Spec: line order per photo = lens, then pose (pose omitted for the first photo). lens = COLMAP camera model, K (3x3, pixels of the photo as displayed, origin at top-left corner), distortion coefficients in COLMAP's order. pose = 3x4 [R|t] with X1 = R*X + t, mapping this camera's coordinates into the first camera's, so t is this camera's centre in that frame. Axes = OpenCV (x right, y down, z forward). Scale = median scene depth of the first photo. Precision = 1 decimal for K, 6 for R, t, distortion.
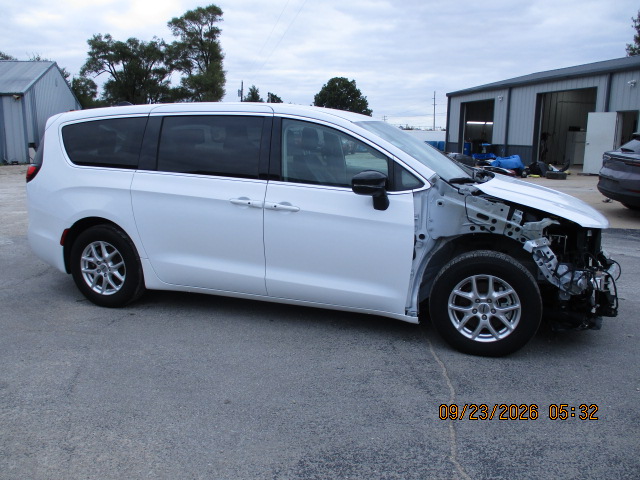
lens RADIAL K [[542.0, 0, 316.1], [0, 542.0, 249.8], [0, 0, 1]] dist [-0.042587, -0.004145]
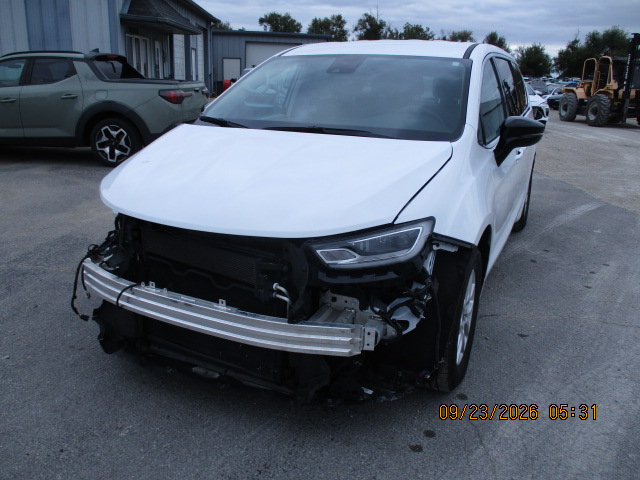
lens RADIAL K [[546.3, 0, 320.0], [0, 546.3, 240.0], [0, 0, 1]] dist [-0.045675, 0.005580]
pose [[-0.126818, 0.282158, -0.950949, 0.962894], [-0.244549, 0.920204, 0.305648, -0.222874], [0.961308, 0.271315, -0.047697, 1.081616]]
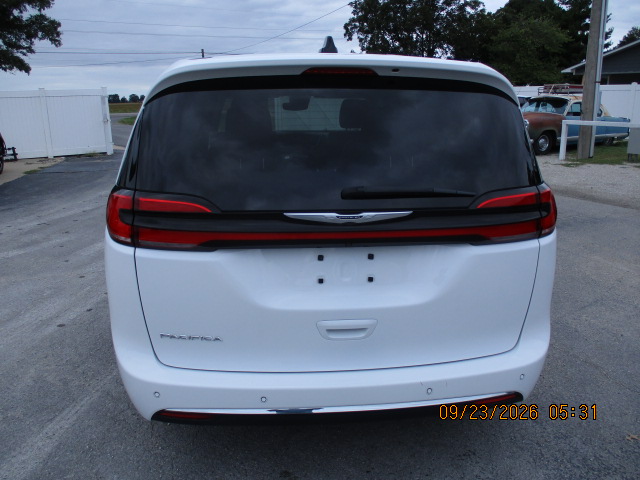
lens RADIAL K [[542.0, 0, 316.1], [0, 542.0, 249.8], [0, 0, 1]] dist [-0.042587, -0.004145]
pose [[-0.376428, -0.258090, 0.889770, -0.942768], [0.204008, 0.913746, 0.351353, -0.324691], [-0.903705, 0.313779, -0.291307, 1.412694]]
